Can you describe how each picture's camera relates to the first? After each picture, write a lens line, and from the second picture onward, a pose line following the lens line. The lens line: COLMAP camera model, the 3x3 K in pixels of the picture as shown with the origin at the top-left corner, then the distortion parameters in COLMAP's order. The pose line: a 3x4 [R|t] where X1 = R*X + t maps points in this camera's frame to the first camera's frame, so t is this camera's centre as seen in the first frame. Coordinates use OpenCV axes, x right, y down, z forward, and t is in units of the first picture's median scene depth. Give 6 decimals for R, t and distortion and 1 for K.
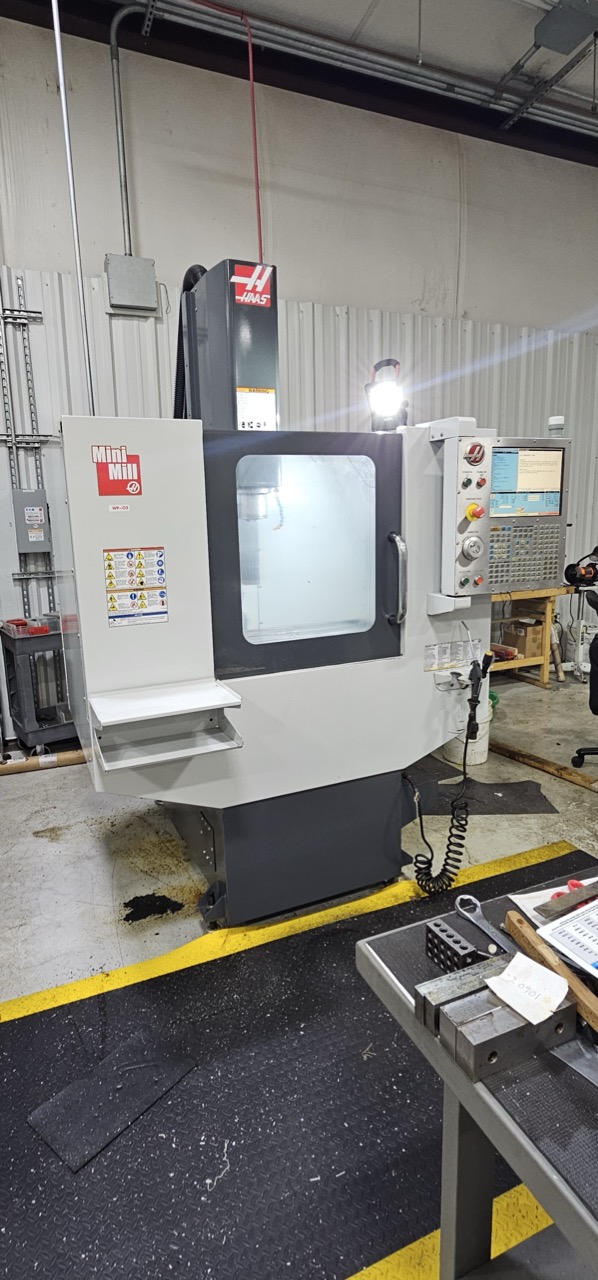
lens RADIAL K [[640.4, 0, 288.7], [0, 640.4, 633.4], [0, 0, 1]] dist [0.000460, -0.000083]
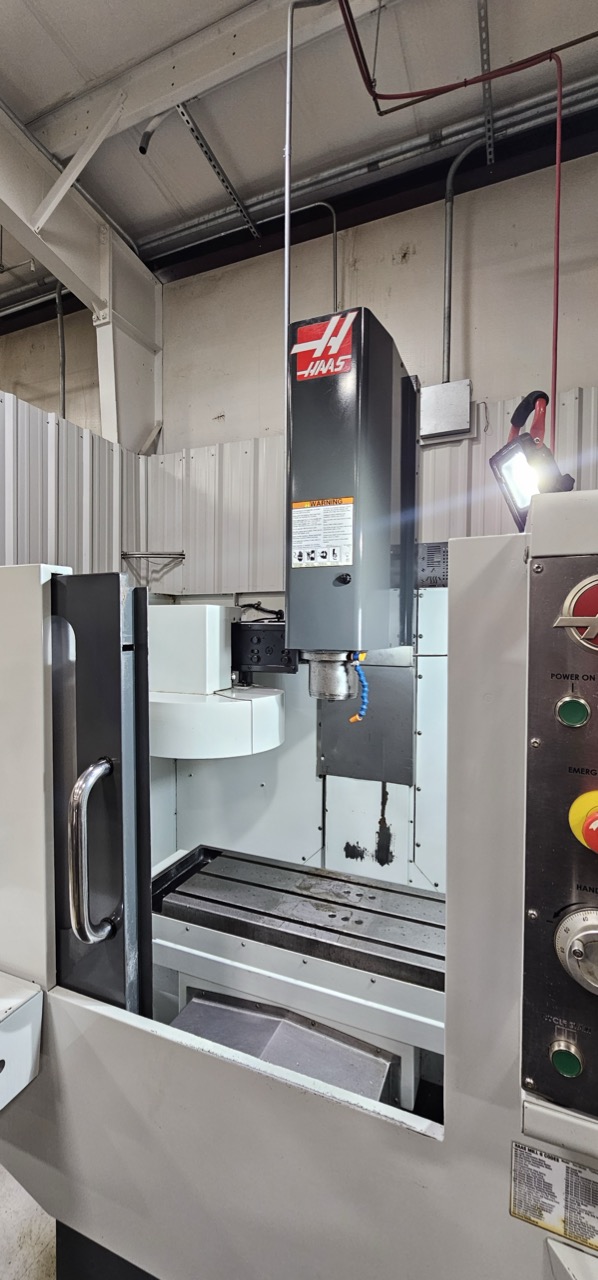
lens RADIAL K [[524.0, 0, 291.7], [0, 524.0, 638.2], [0, 0, 1]] dist [-0.003297, 0.000854]
pose [[0.681444, 0.044615, -0.730510, 0.342770], [-0.156509, 0.983934, -0.085904, -0.216382], [0.714940, 0.172870, 0.677478, 0.709988]]
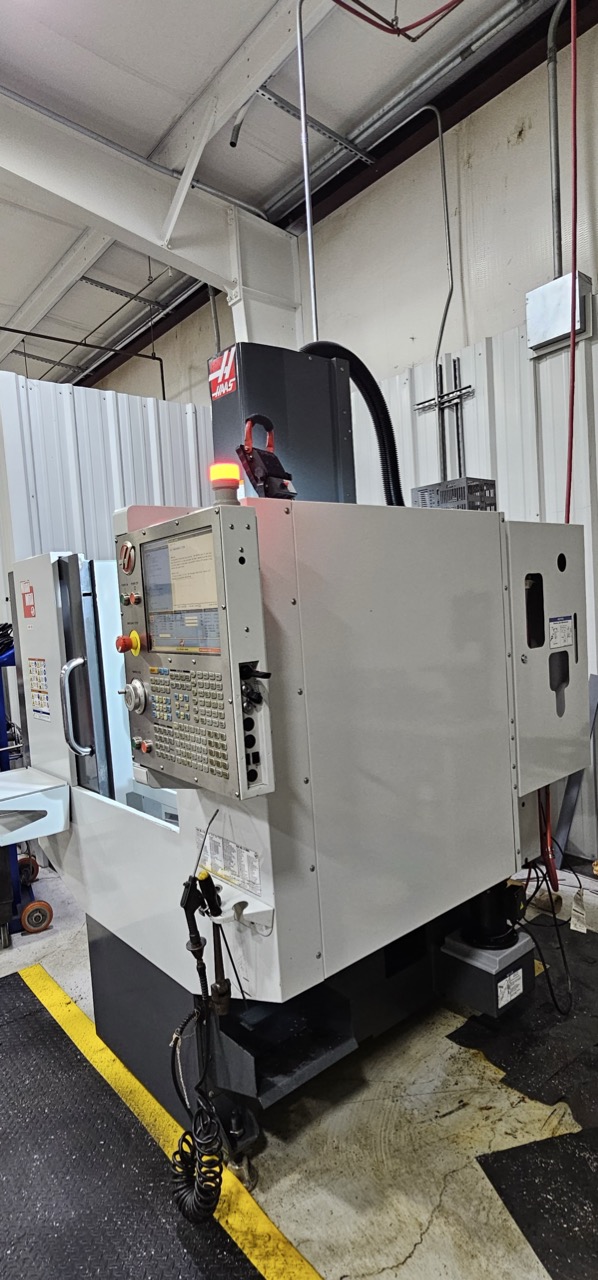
lens RADIAL K [[674.8, 0, 289.8], [0, 674.8, 632.7], [0, 0, 1]] dist [-0.001557, -0.001164]
pose [[0.272698, 0.049575, -0.960822, 0.966310], [-0.117907, 0.992866, 0.017764, -0.221704], [0.954847, 0.108444, 0.276598, 0.920277]]
